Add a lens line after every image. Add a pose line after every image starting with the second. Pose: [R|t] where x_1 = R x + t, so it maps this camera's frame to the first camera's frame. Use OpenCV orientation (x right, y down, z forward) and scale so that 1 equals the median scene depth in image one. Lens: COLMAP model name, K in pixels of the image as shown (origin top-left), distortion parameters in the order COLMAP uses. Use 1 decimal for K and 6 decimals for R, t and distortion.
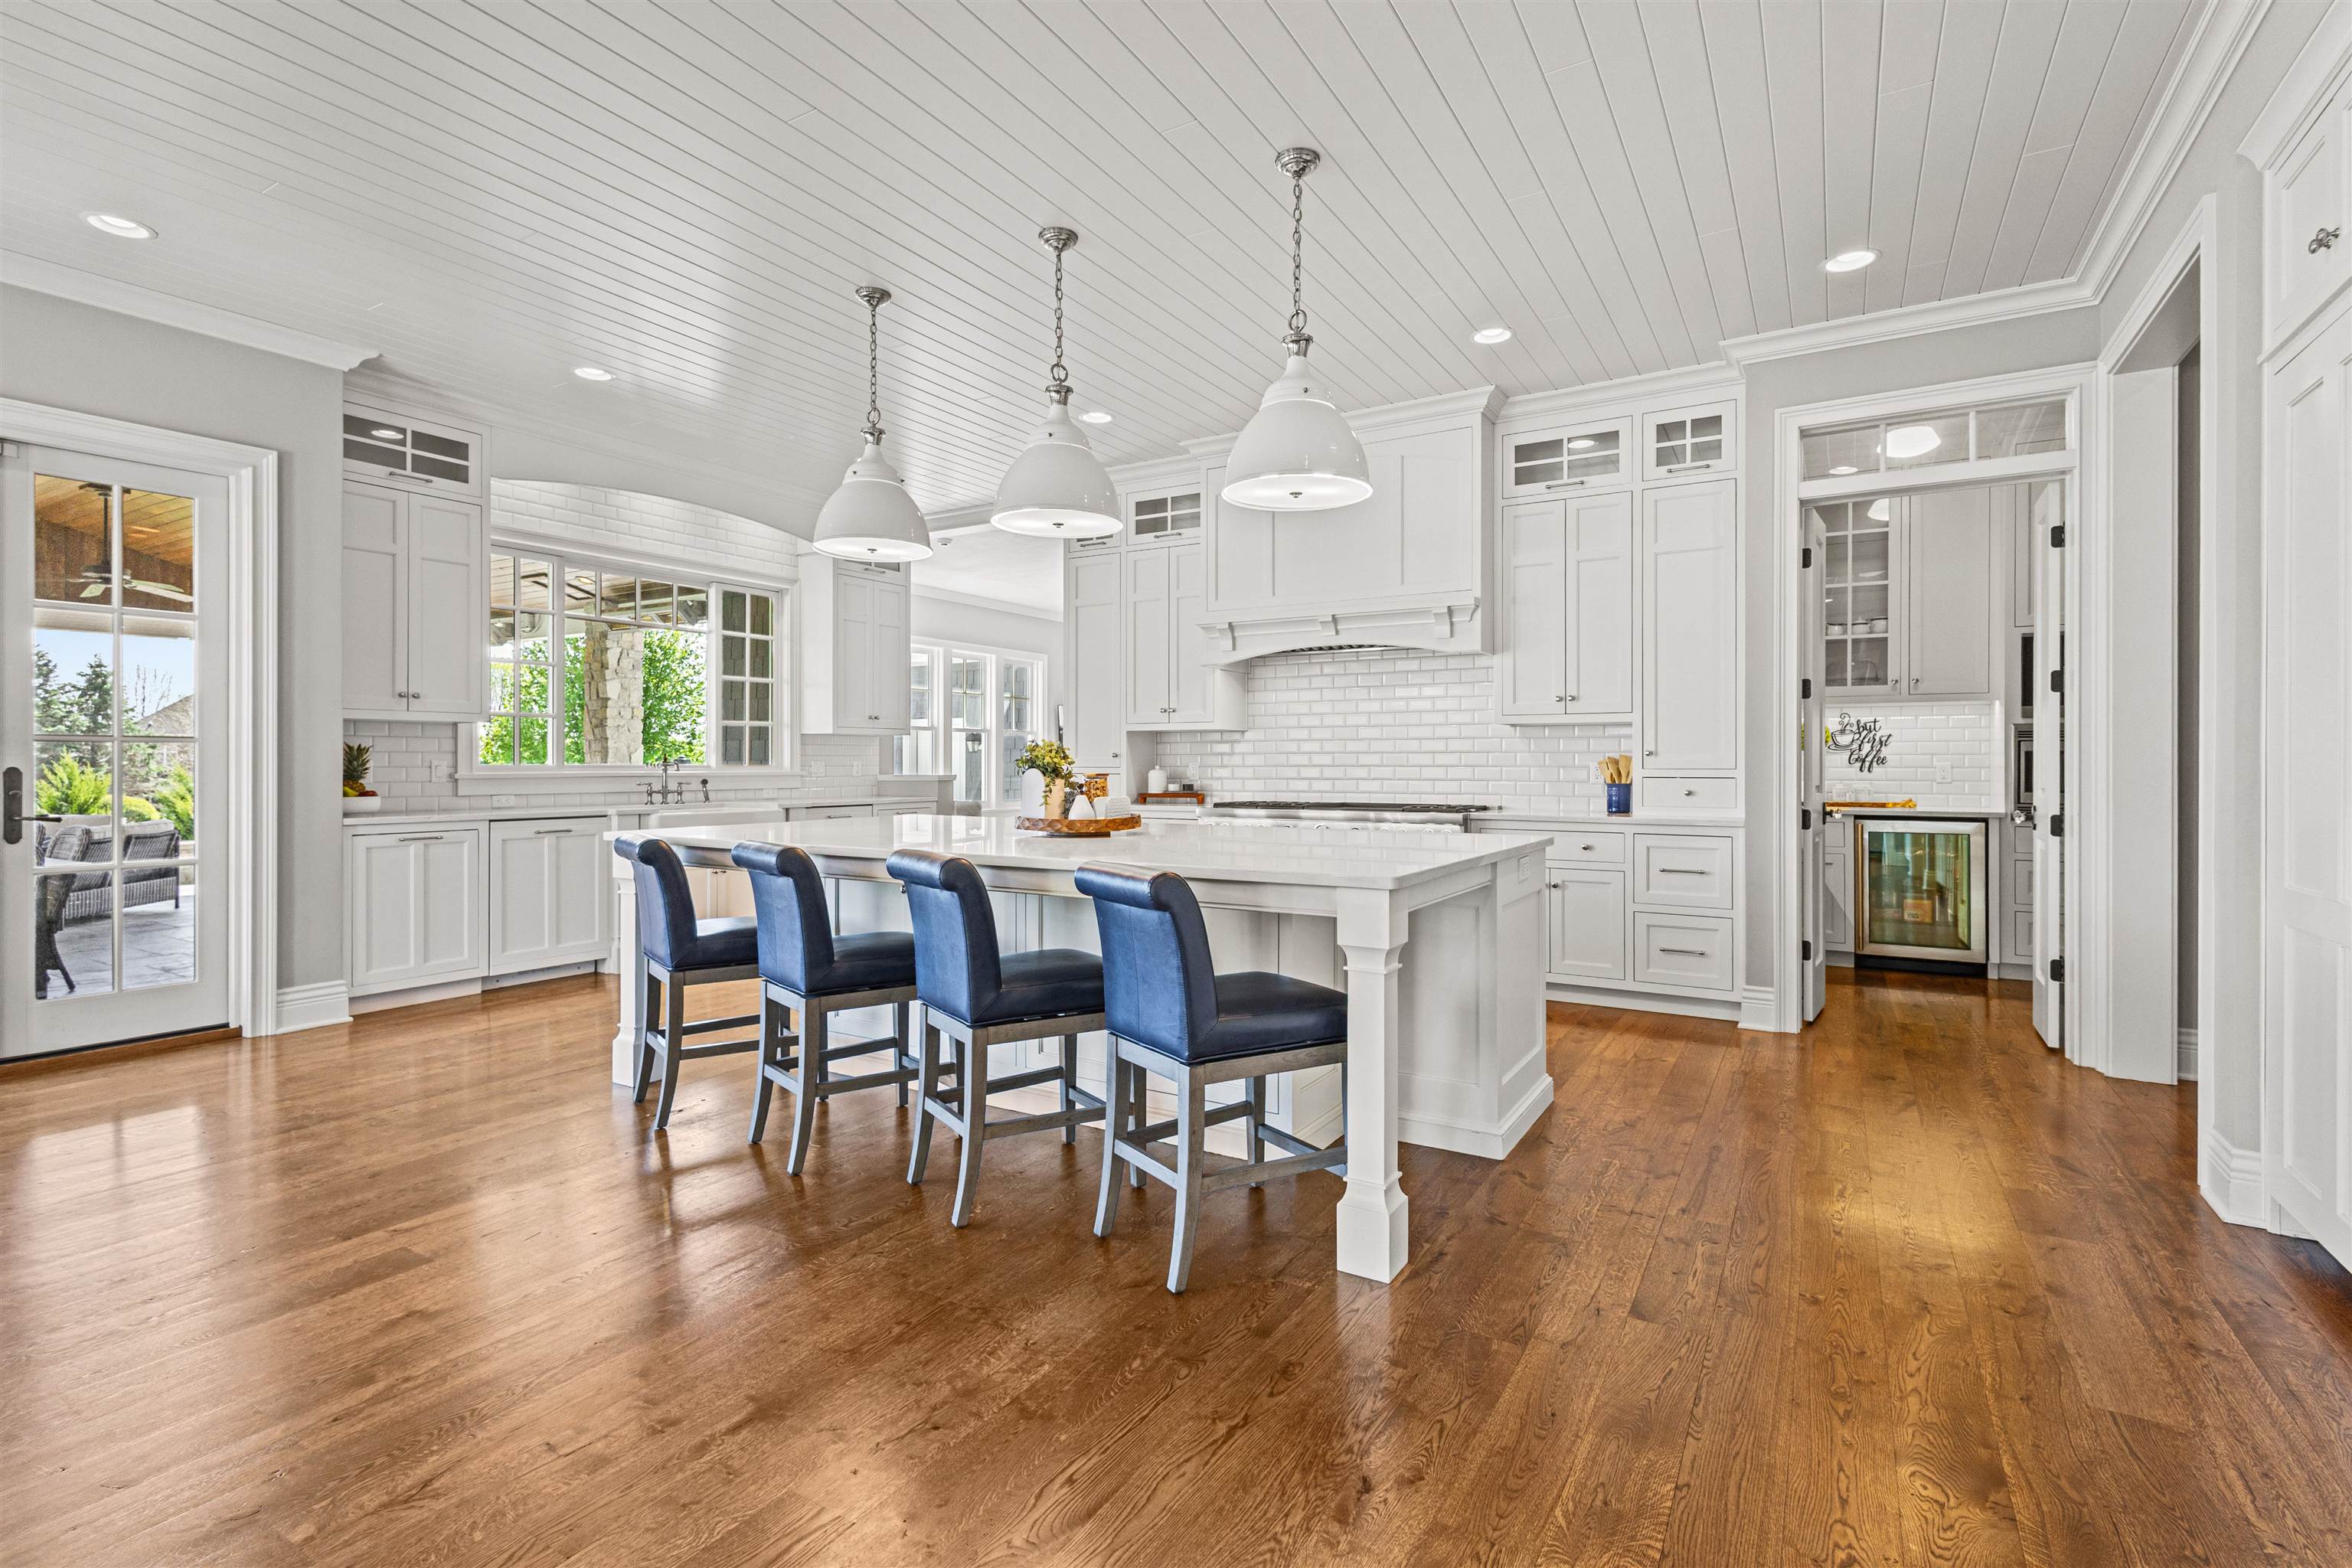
lens RADIAL K [[1085.2, 0, 1176.0], [0, 1085.2, 784.0], [0, 0, 1]] dist [0.010798, -0.000152]
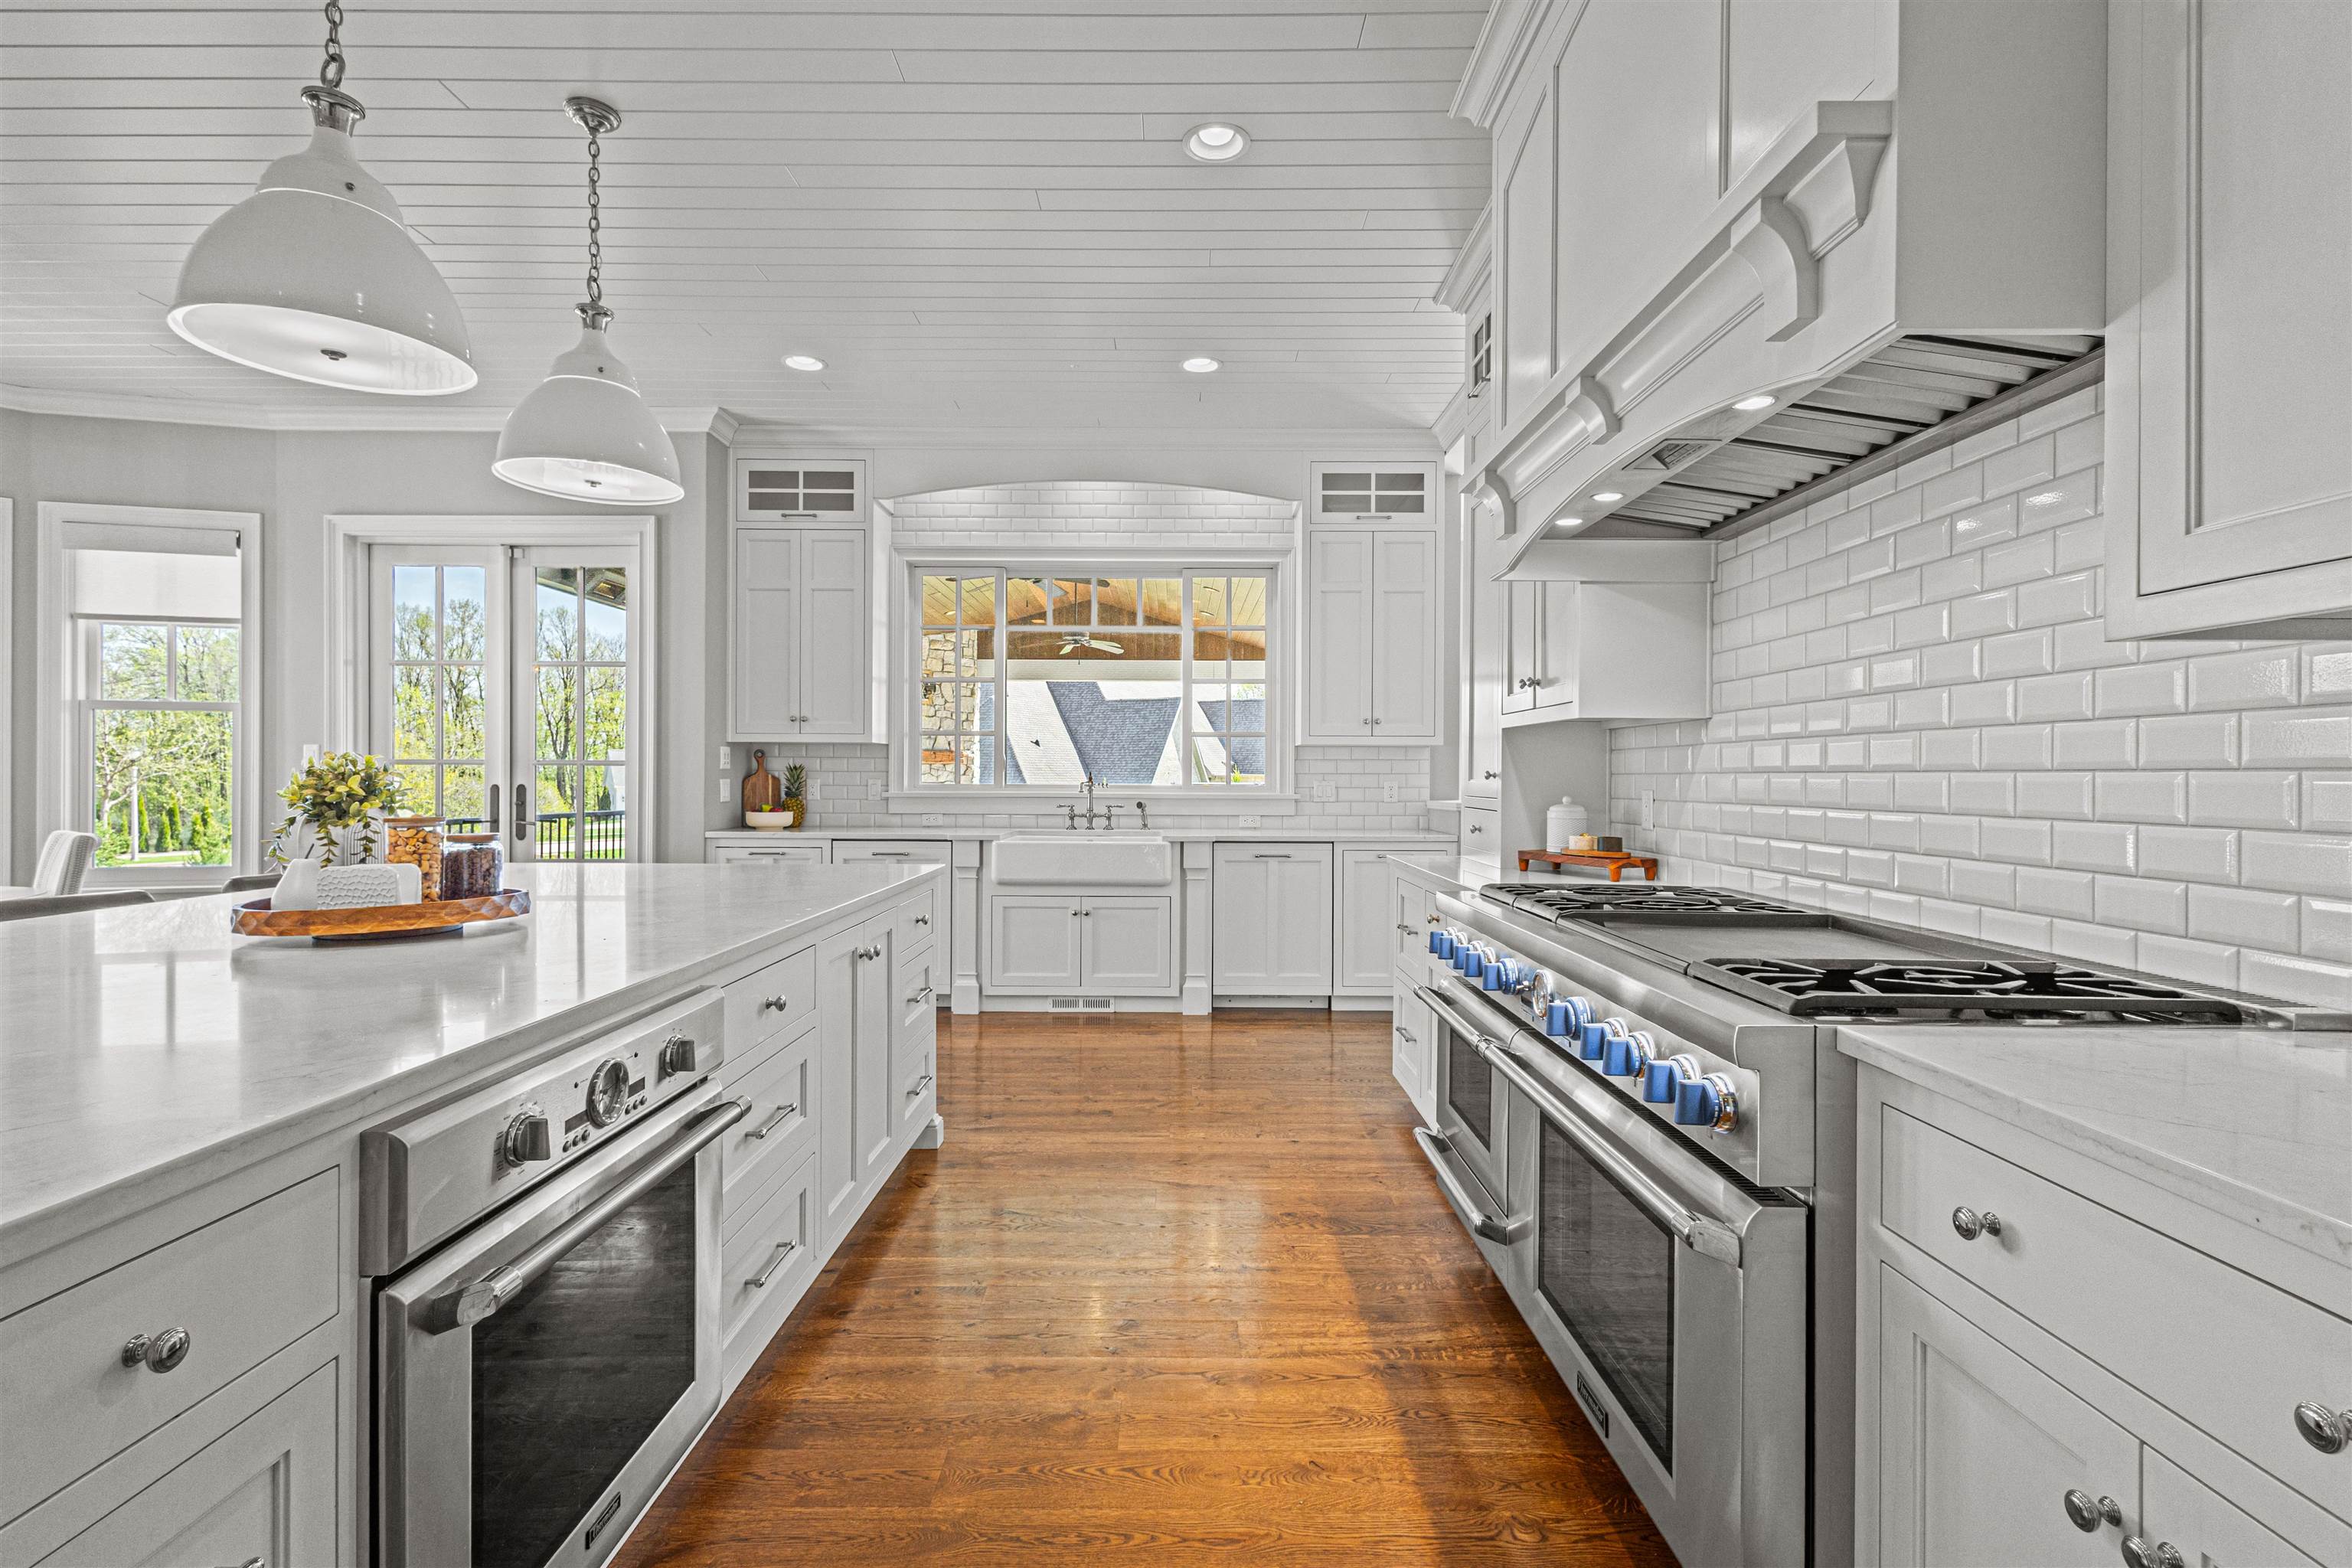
lens RADIAL K [[1113.7, 0, 1176.0], [0, 1113.7, 784.0], [0, 0, 1]] dist [0.002021, 0.000168]
pose [[0.508977, 0.002059, -0.860777, 0.424544], [-0.022751, 0.999680, -0.011062, -0.012546], [0.860479, 0.025214, 0.508861, 0.750888]]
